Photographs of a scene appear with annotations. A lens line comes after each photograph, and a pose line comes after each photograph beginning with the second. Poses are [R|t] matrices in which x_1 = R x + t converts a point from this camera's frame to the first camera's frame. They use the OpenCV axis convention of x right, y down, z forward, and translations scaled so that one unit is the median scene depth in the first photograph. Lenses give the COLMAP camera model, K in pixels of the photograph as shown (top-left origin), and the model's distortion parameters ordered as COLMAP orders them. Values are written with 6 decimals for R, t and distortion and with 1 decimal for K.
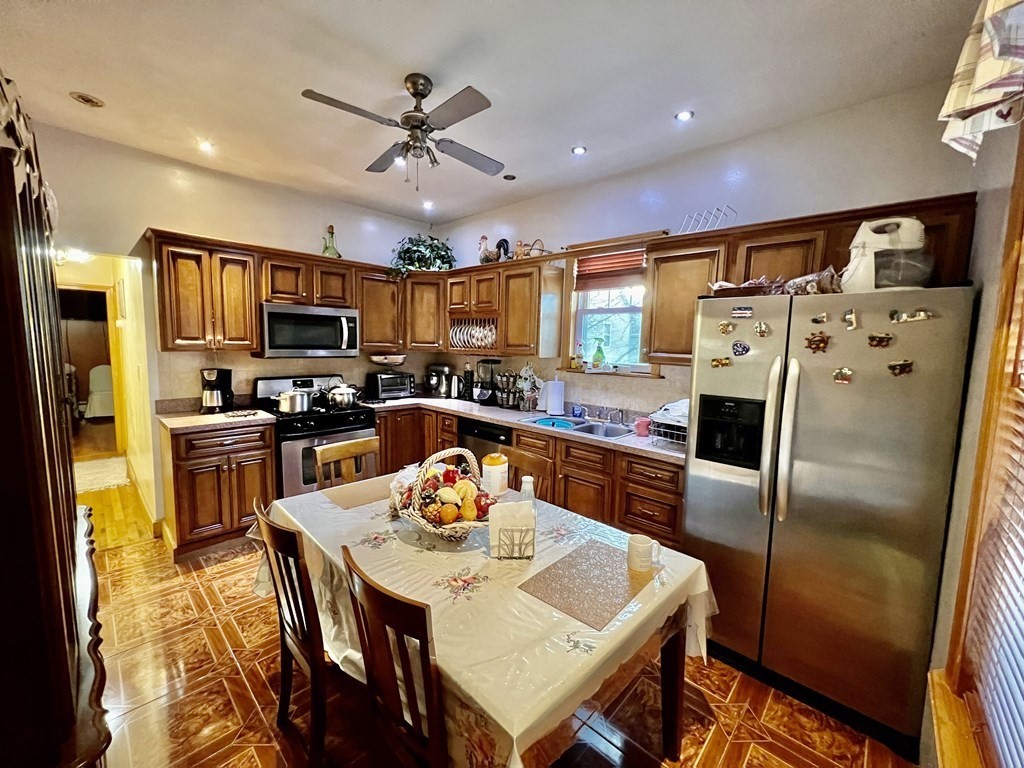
lens RADIAL K [[407.0, 0, 510.0], [0, 407.0, 382.7], [0, 0, 1]] dist [-0.000835, 0.000294]
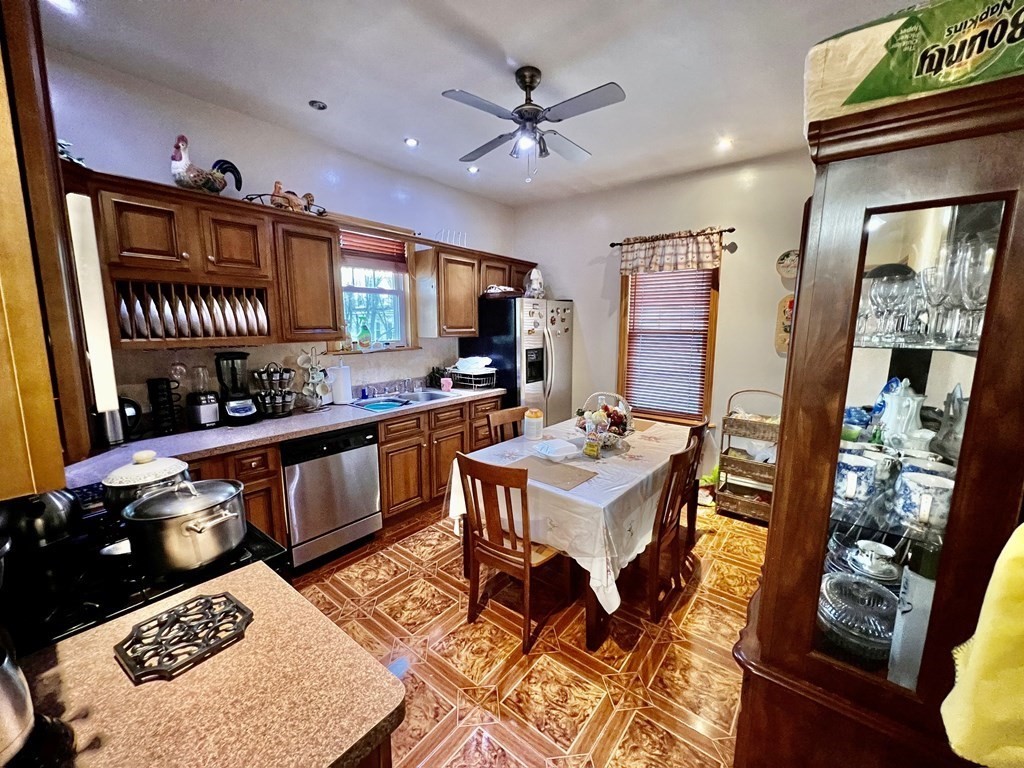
lens RADIAL K [[407.0, 0, 510.0], [0, 407.0, 382.7], [0, 0, 1]] dist [-0.000835, 0.000294]
pose [[-0.081778, -0.171783, 0.981735, -1.171093], [0.092592, 0.979464, 0.179098, -0.138126], [-0.992340, 0.105547, -0.064193, 1.024682]]
